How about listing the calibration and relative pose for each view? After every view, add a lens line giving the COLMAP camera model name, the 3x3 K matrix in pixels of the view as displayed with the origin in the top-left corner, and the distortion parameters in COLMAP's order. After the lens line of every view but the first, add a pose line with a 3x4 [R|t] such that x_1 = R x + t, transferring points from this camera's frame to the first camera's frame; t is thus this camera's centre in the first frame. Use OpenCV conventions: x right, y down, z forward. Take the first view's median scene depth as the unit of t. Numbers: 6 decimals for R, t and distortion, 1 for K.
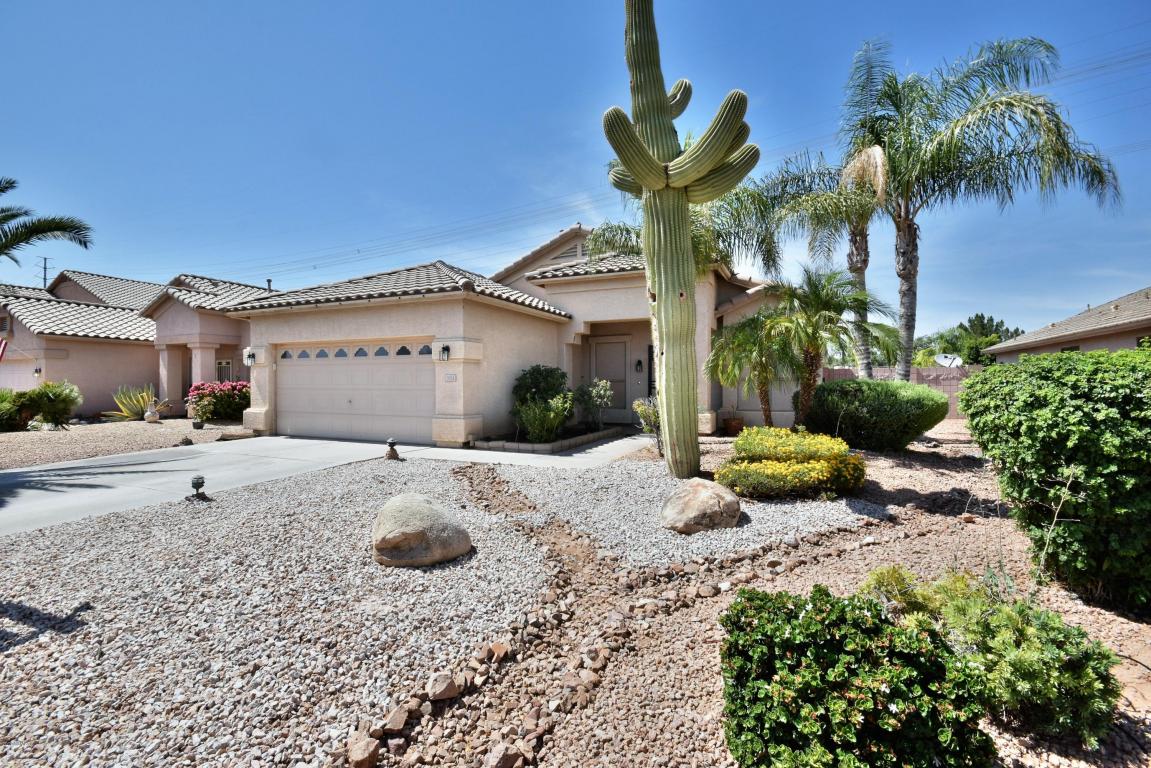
lens RADIAL K [[513.4, 0, 576.3], [0, 513.4, 386.6], [0, 0, 1]] dist [0.021270, -0.011288]
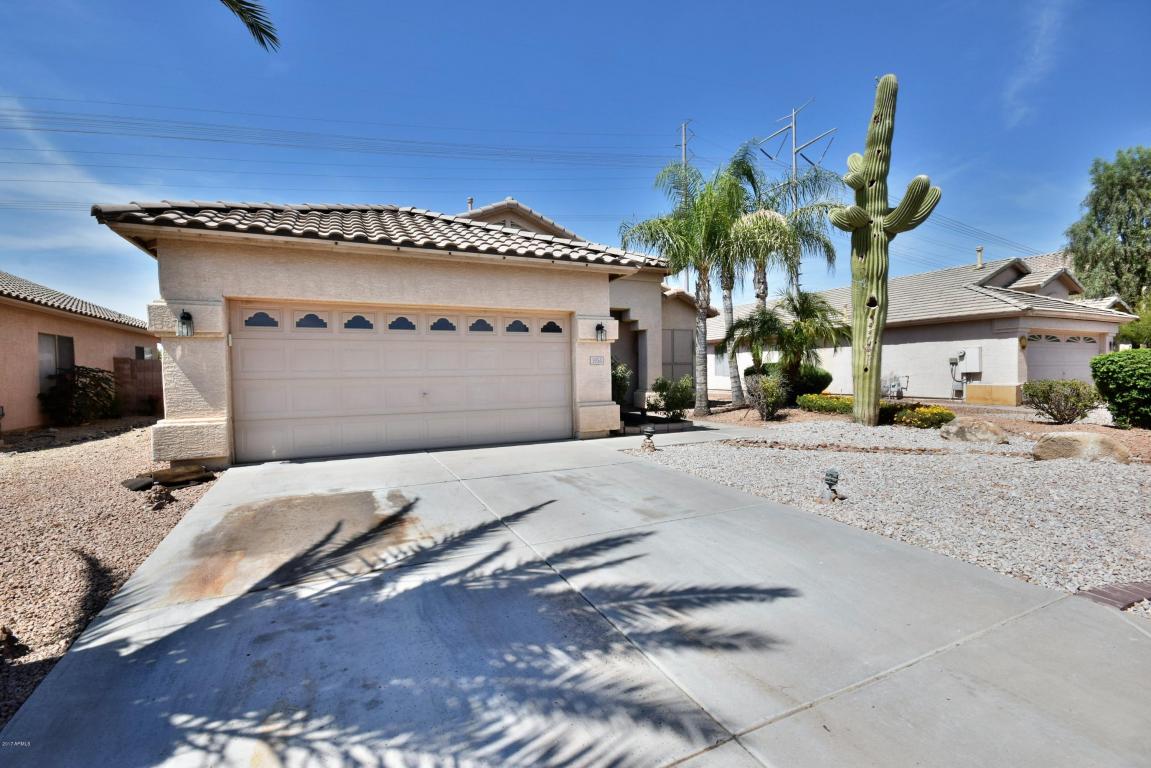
lens RADIAL K [[513.4, 0, 576.3], [0, 513.4, 386.6], [0, 0, 1]] dist [0.021270, -0.011288]
pose [[0.640754, -0.036871, 0.766860, -0.975367], [0.016944, 0.999282, 0.033889, -0.002133], [-0.767559, -0.008721, 0.640919, 0.464421]]
